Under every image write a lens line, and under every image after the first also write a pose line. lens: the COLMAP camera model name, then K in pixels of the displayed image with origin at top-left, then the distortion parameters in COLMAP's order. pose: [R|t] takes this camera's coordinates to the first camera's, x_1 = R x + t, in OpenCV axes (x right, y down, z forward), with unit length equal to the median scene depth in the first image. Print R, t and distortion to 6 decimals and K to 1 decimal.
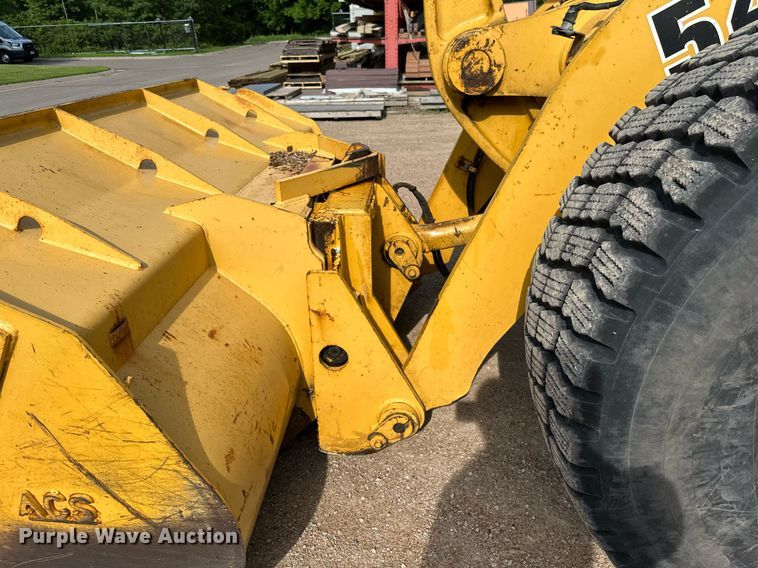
lens RADIAL K [[548.9, 0, 379.0], [0, 548.9, 284.0], [0, 0, 1]] dist [0.050475, -0.060411]
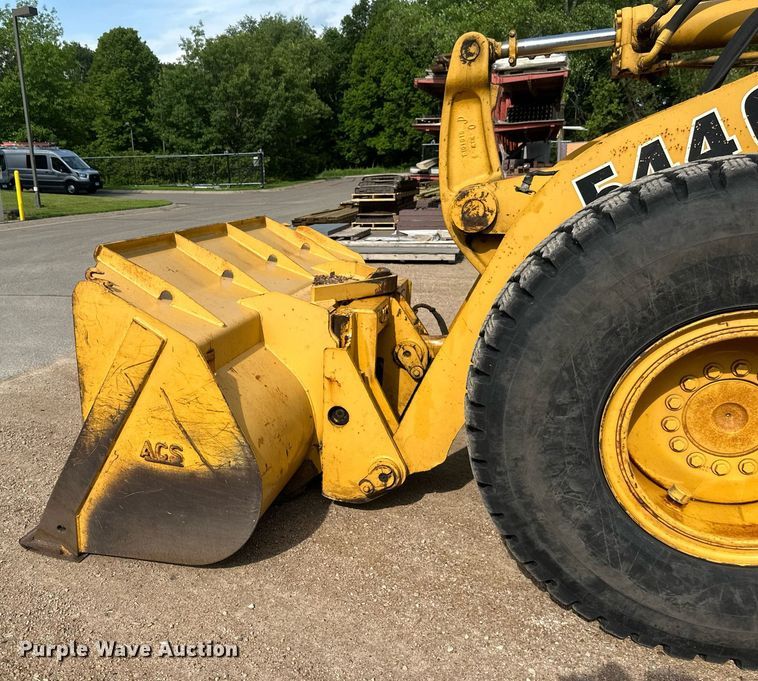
lens RADIAL K [[751.8, 0, 249.9], [0, 751.8, 375.2], [0, 0, 1]] dist [0.160901, -0.205858]
pose [[0.953048, 0.089030, -0.289435, 0.230716], [-0.131760, 0.982502, -0.131641, 0.300992], [0.272651, 0.163596, 0.948102, -0.813153]]
